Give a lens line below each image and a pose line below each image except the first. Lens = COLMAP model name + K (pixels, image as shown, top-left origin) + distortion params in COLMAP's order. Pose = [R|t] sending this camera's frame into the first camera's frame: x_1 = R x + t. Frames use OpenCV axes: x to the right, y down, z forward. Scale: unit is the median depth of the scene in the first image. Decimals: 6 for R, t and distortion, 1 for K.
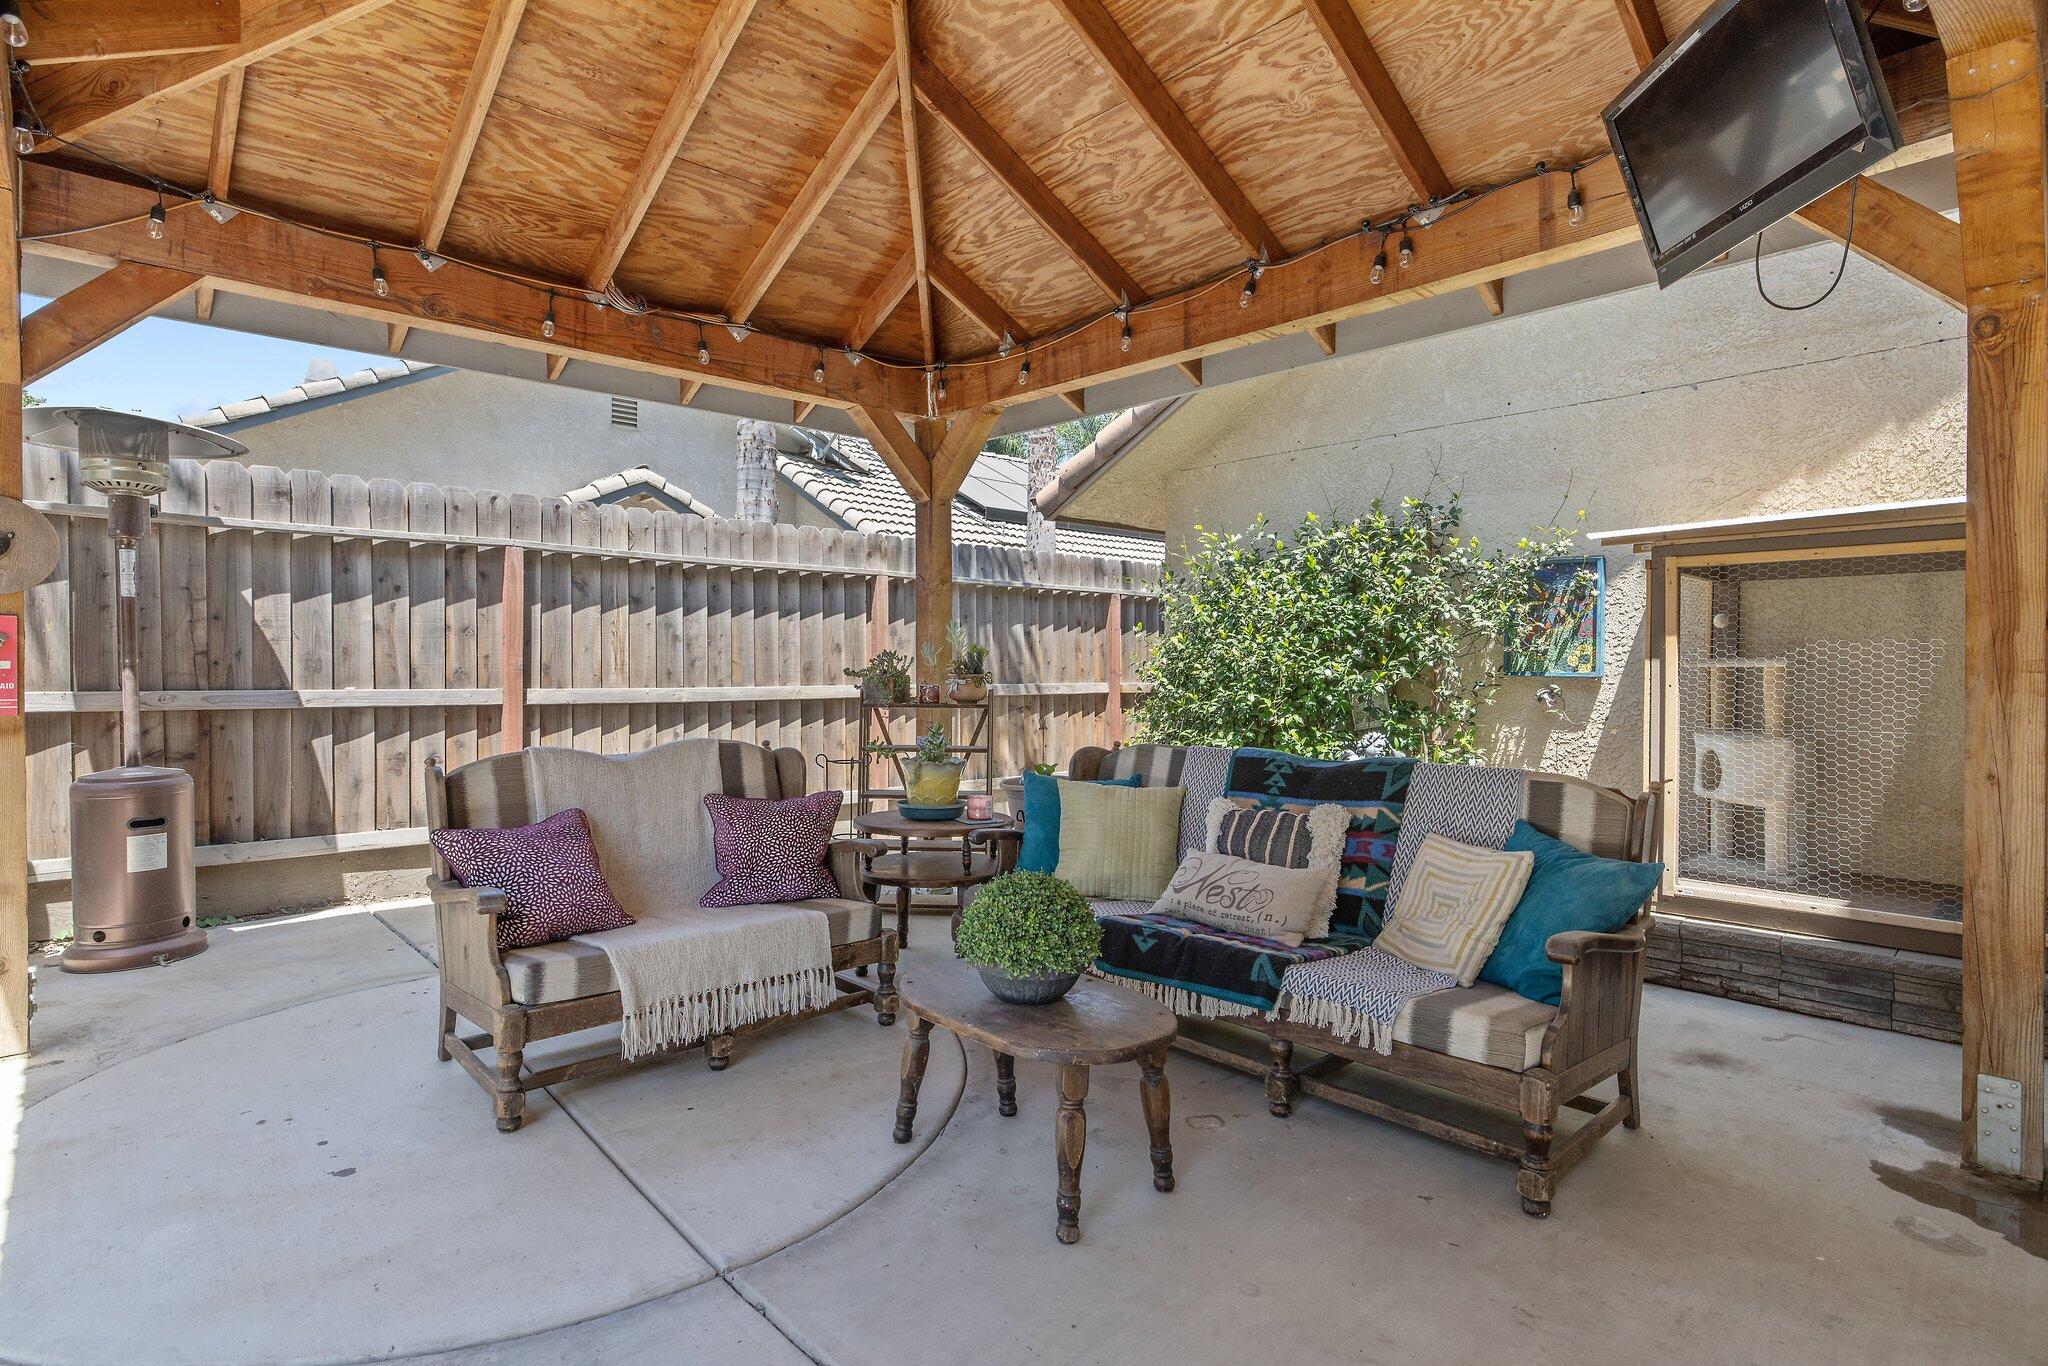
lens RADIAL K [[1031.6, 0, 1021.9], [0, 1031.6, 673.6], [0, 0, 1]] dist [-0.001443, -0.000004]
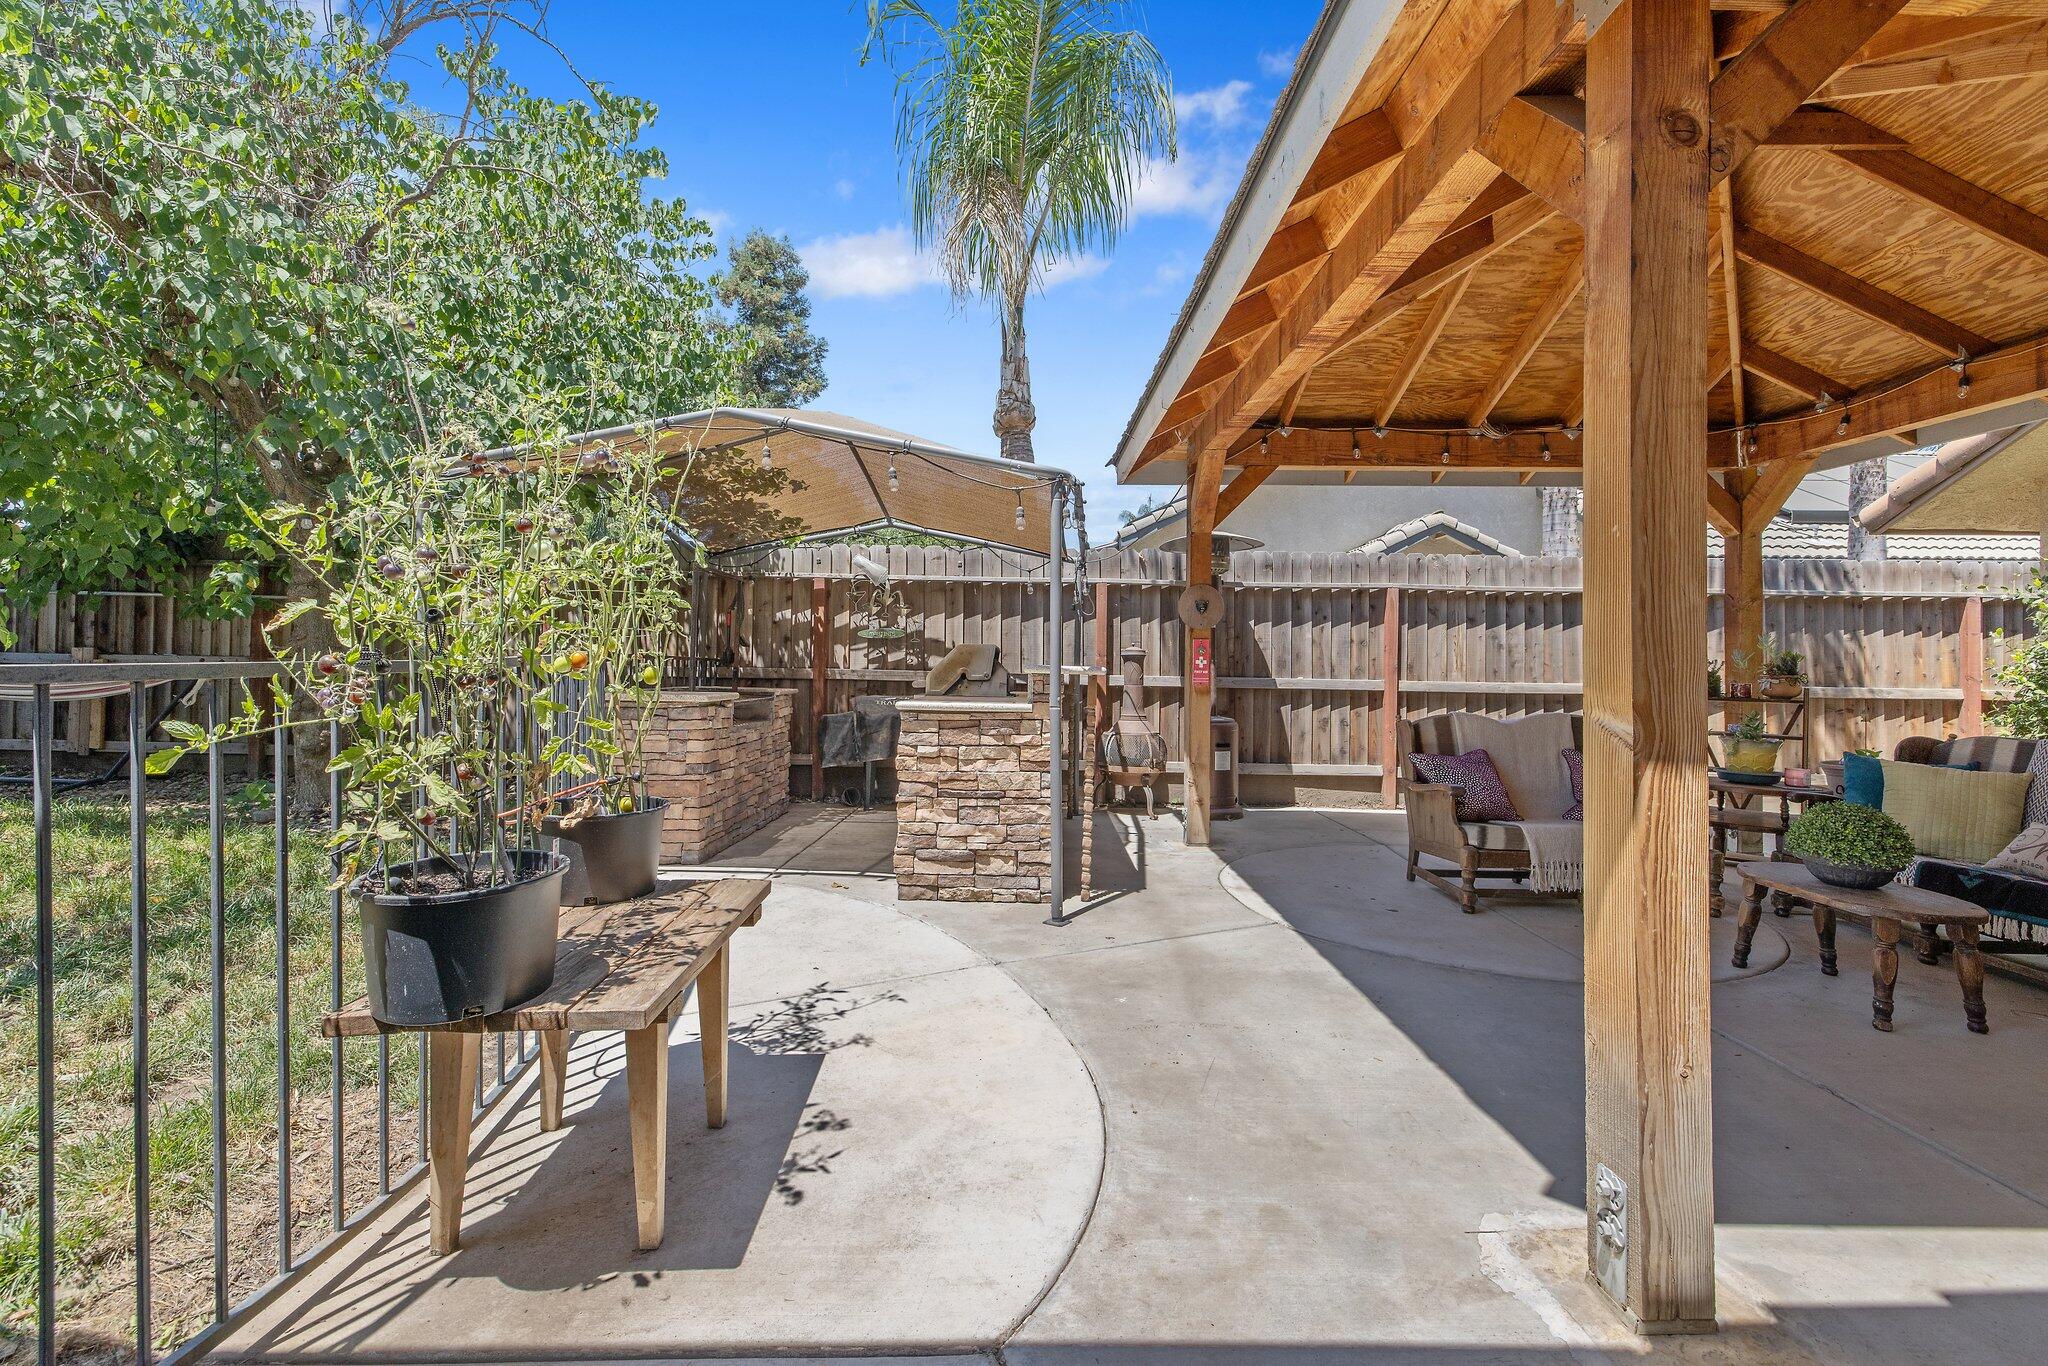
lens RADIAL K [[889.6, 0, 1028.1], [0, 889.6, 652.7], [0, 0, 1]] dist [0.003453, 0.000248]
pose [[0.739153, -0.001130, -0.673536, -0.000121], [-0.015587, 0.999702, -0.018783, 0.008624], [0.673357, 0.024382, 0.738916, -0.428552]]
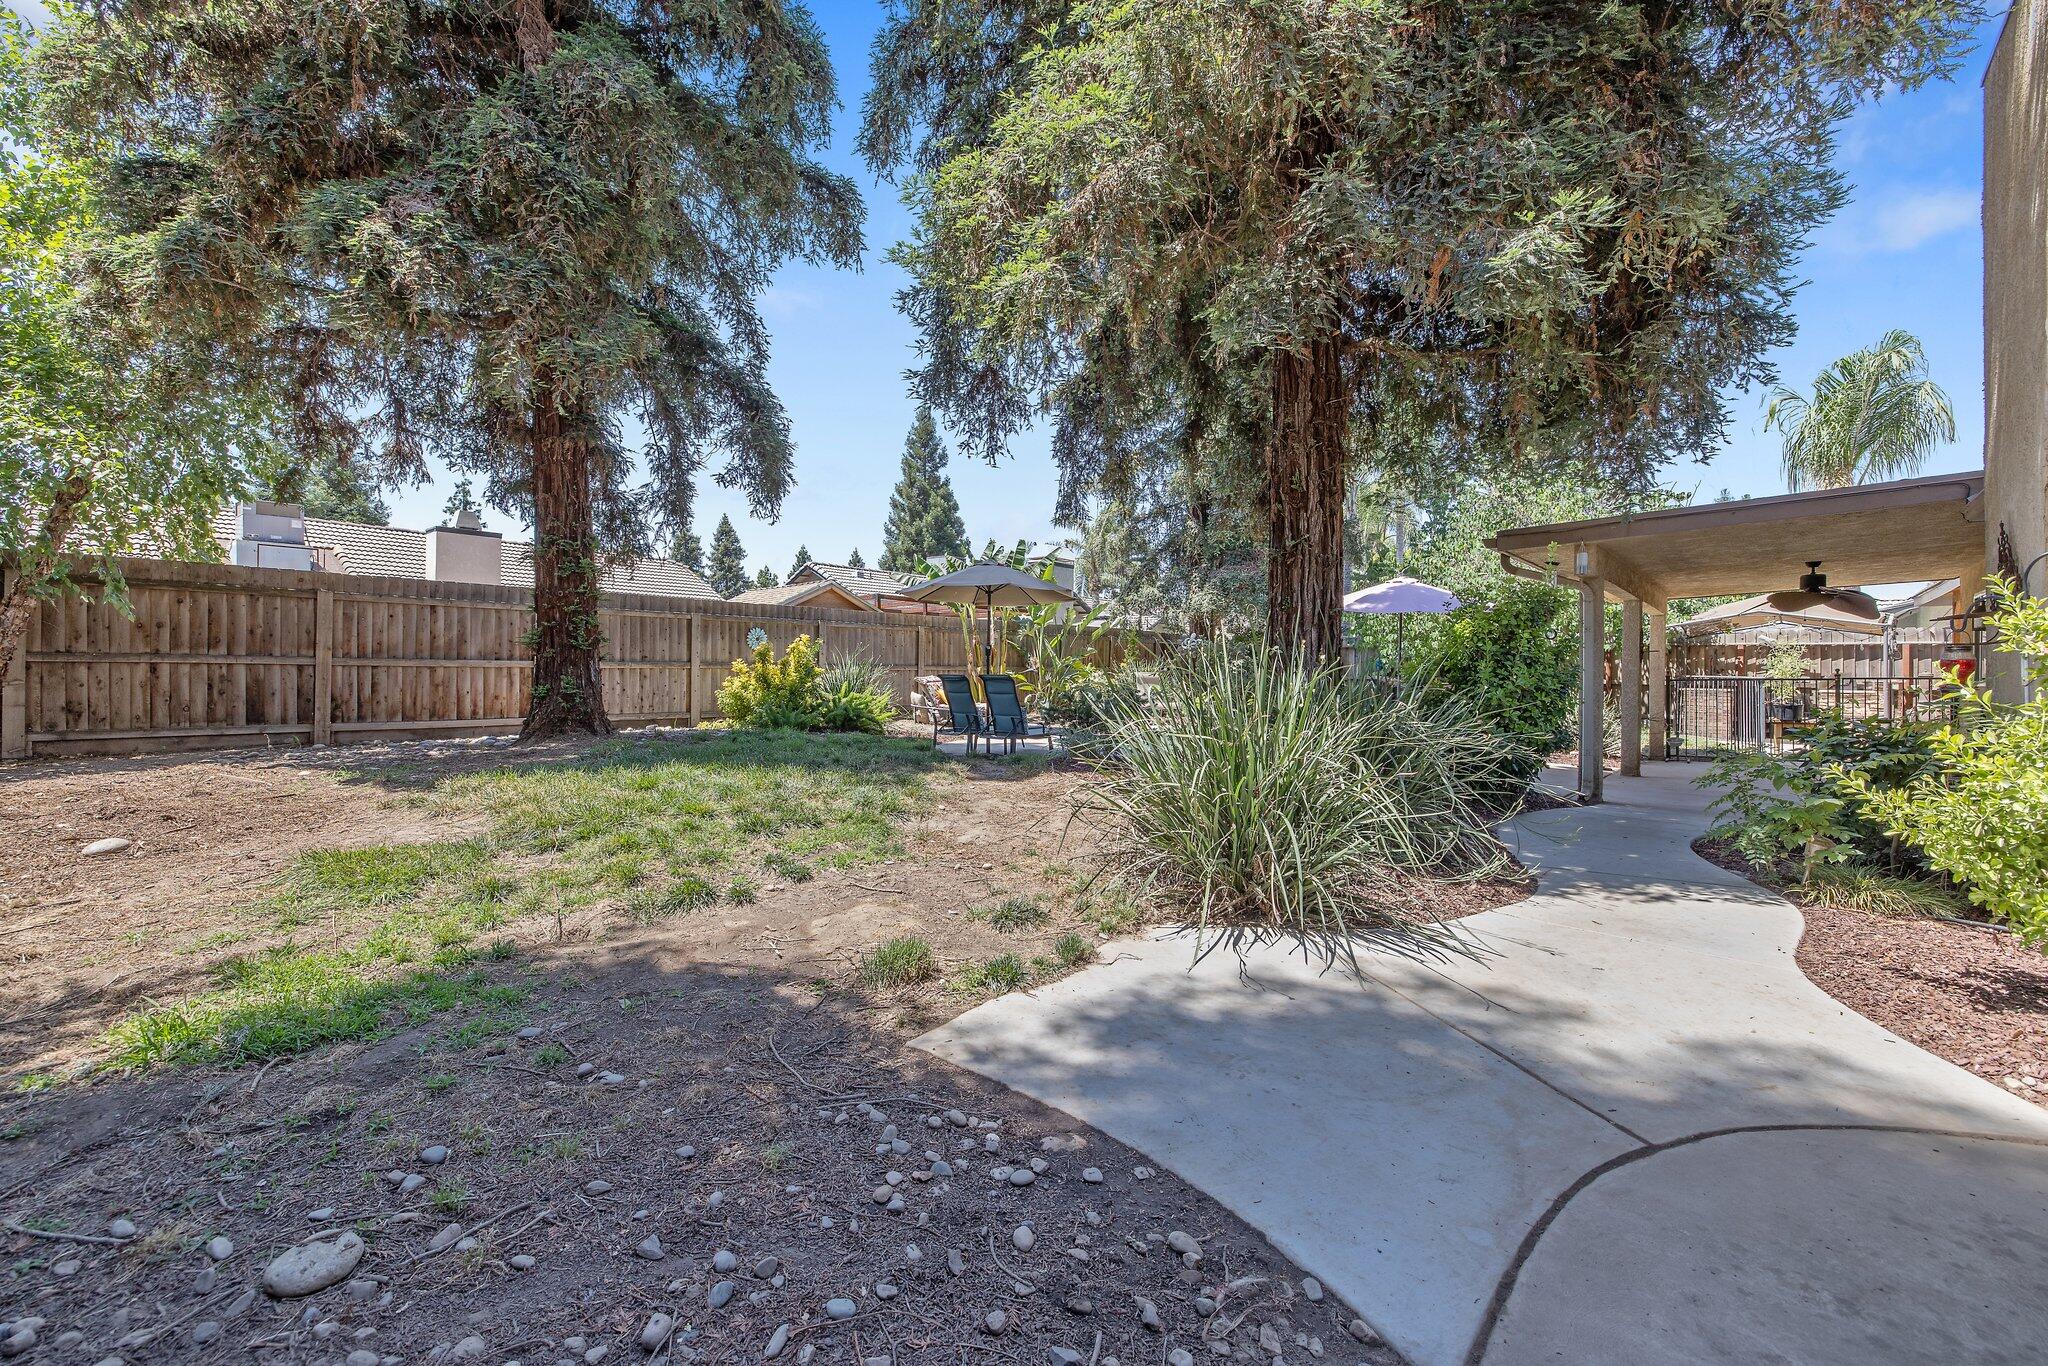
lens RADIAL K [[852.4, 0, 1025.5], [0, 852.4, 672.8], [0, 0, 1]] dist [0.001587, 0.000389]
pose [[0.111374, -0.002996, -0.993774, 2.071015], [-0.018698, 0.999812, -0.005110, 0.051208], [0.993603, 0.019151, 0.111297, -3.099024]]
